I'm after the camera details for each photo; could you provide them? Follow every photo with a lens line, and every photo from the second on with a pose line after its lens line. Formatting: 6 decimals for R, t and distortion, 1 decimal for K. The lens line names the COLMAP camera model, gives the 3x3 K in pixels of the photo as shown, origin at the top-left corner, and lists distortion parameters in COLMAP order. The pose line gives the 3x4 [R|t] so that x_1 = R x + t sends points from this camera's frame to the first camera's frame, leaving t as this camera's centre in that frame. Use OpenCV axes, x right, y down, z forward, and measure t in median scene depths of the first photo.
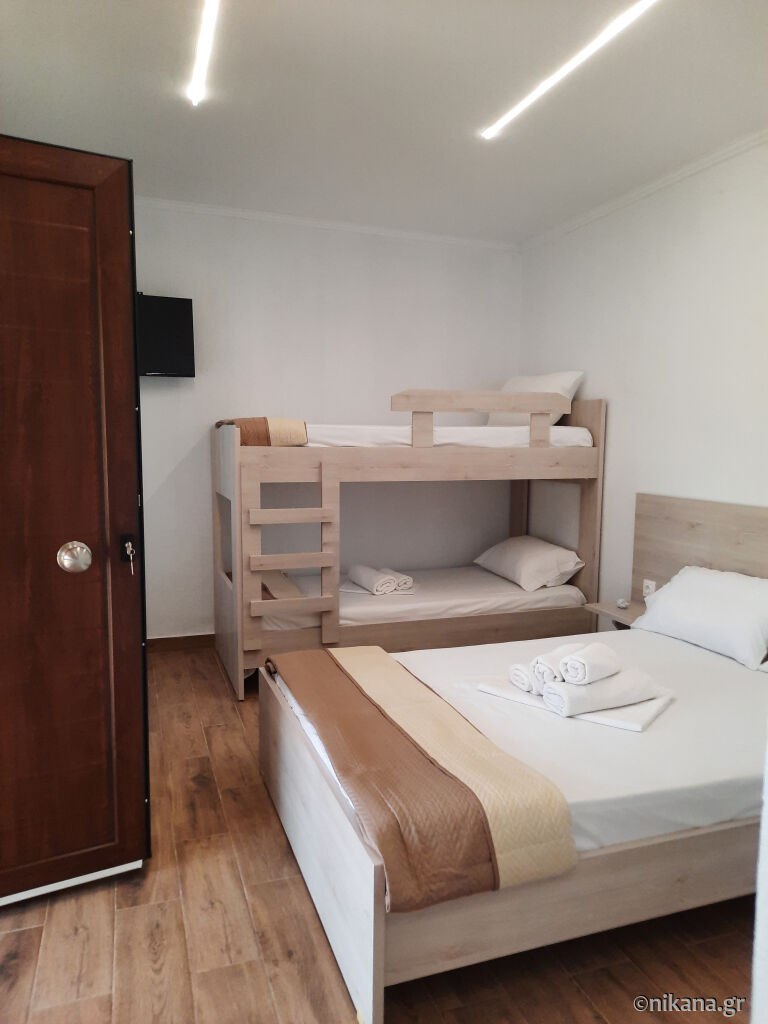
lens RADIAL K [[748.7, 0, 384.0], [0, 748.7, 512.0], [0, 0, 1]] dist [0.005113, 0.004163]
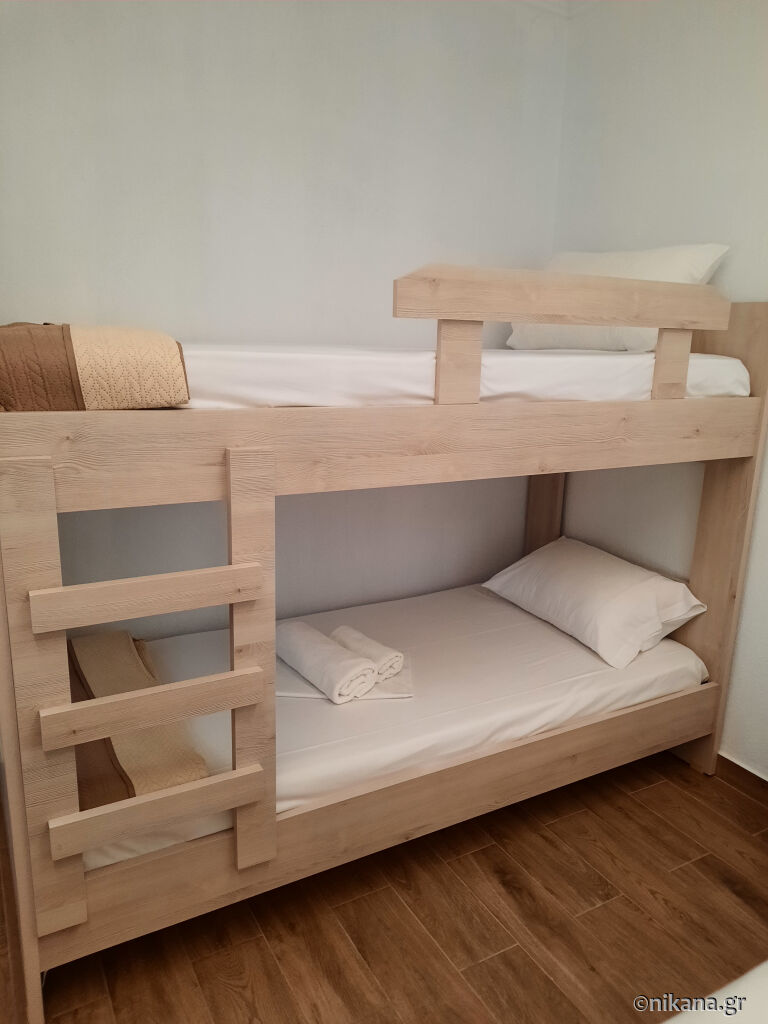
lens RADIAL K [[748.7, 0, 384.0], [0, 748.7, 512.0], [0, 0, 1]] dist [0.005113, 0.004163]
pose [[0.984178, -0.021602, 0.175858, -0.070036], [-0.000807, 0.991983, 0.126365, -0.080167], [-0.177178, -0.124508, 0.976271, 0.582365]]
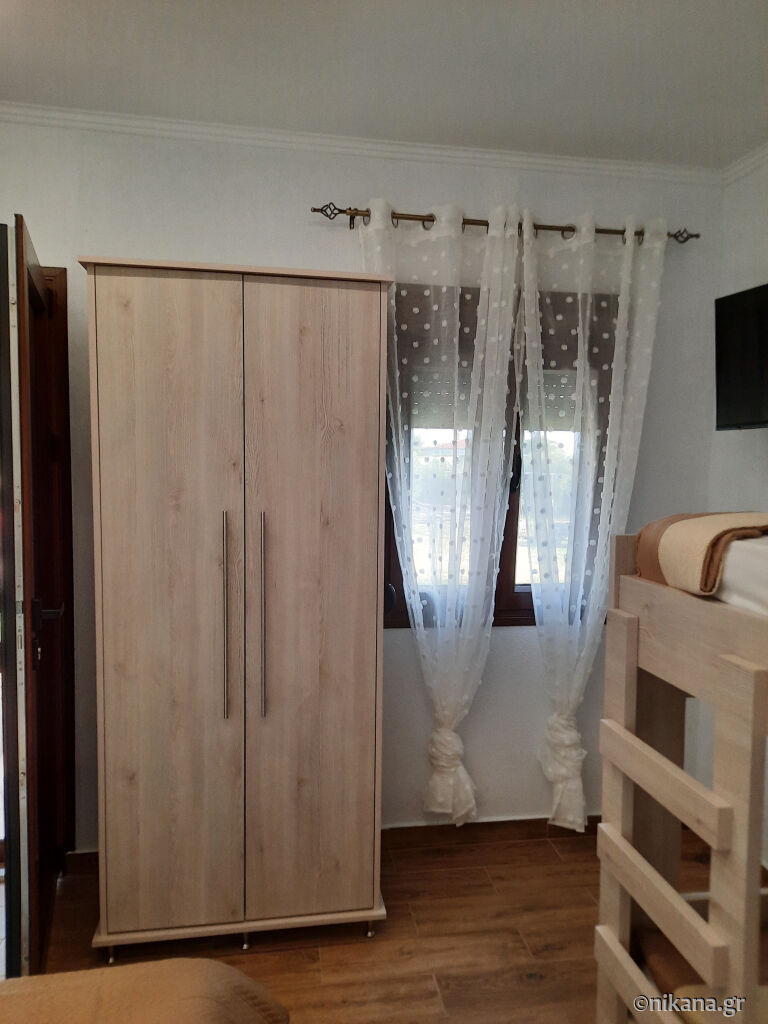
lens RADIAL K [[748.7, 0, 384.0], [0, 748.7, 512.0], [0, 0, 1]] dist [0.005113, 0.004163]
pose [[-0.159478, 0.062890, -0.985196, 0.266335], [-0.116208, 0.989834, 0.081997, -0.137105], [0.980338, 0.127565, -0.150548, 0.874069]]
